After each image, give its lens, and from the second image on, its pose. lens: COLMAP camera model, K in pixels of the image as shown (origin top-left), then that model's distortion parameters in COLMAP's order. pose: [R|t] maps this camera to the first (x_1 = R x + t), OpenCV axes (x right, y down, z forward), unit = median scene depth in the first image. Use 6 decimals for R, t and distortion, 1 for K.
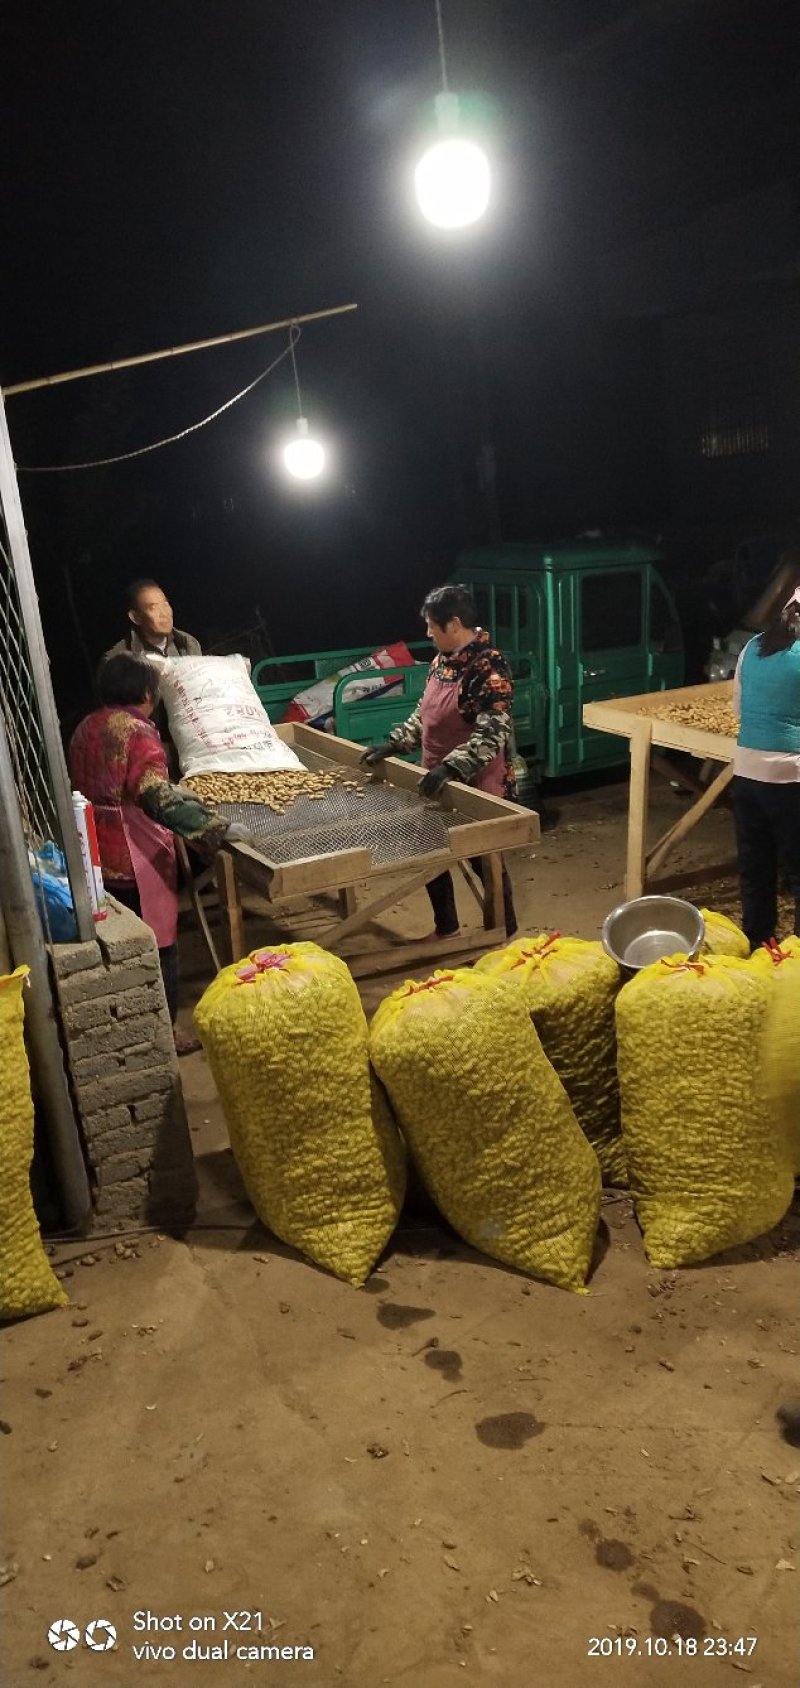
lens RADIAL K [[1285.8, 0, 400.0], [0, 1285.8, 844.0], [0, 0, 1]] dist [-0.034357, 0.081721]
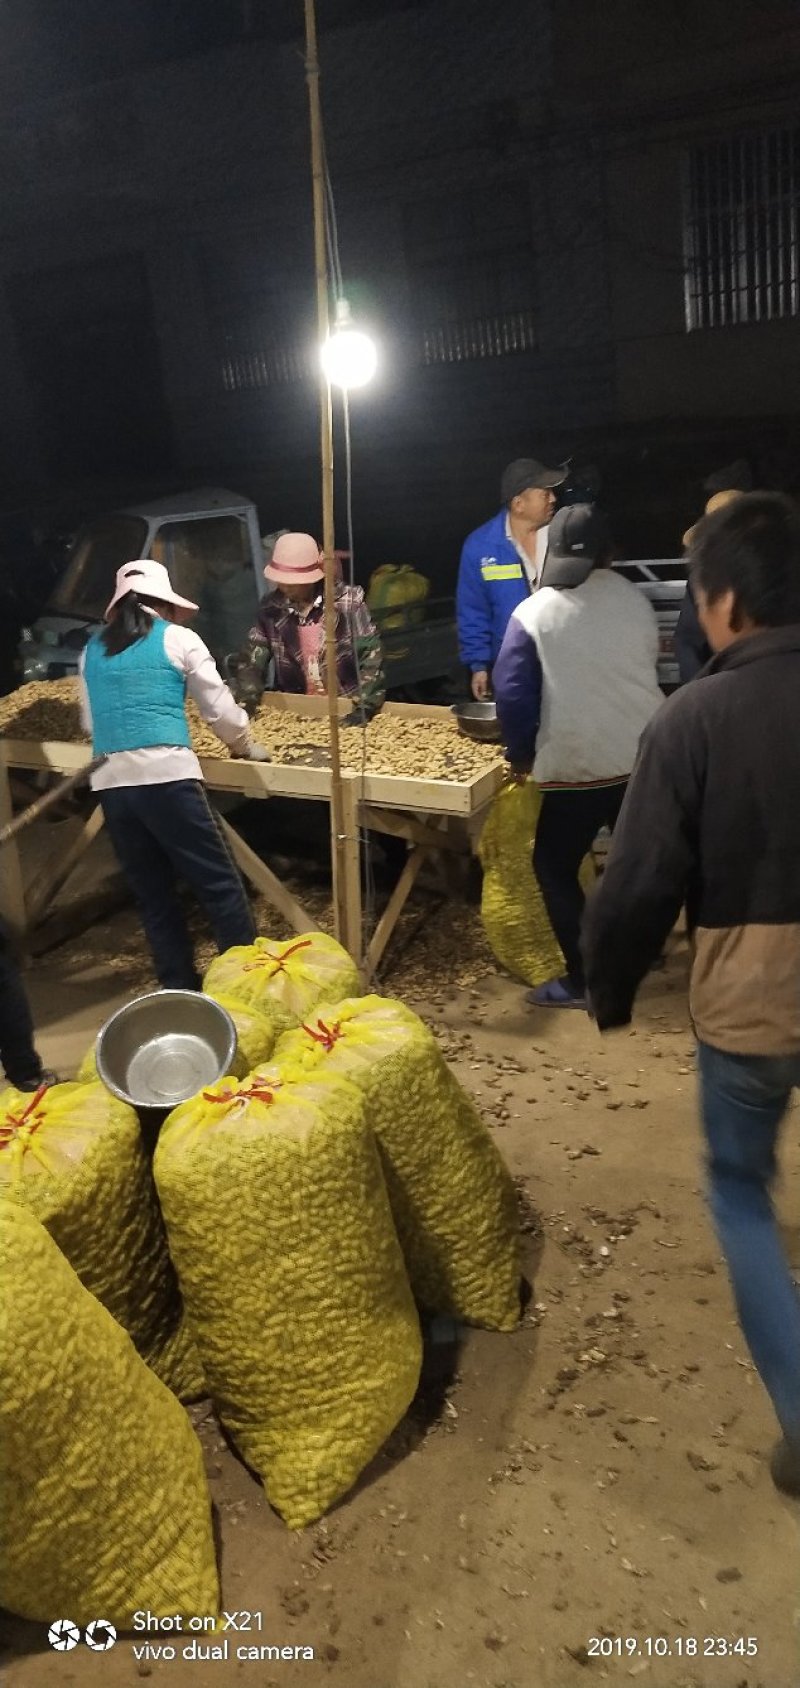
lens RADIAL K [[1285.8, 0, 400.0], [0, 1285.8, 844.0], [0, 0, 1]] dist [-0.034357, 0.081721]
pose [[0.834574, -0.173048, 0.523012, -0.059797], [0.164197, 0.984370, 0.063687, -0.080141], [-0.525858, 0.032726, 0.849943, 0.350893]]
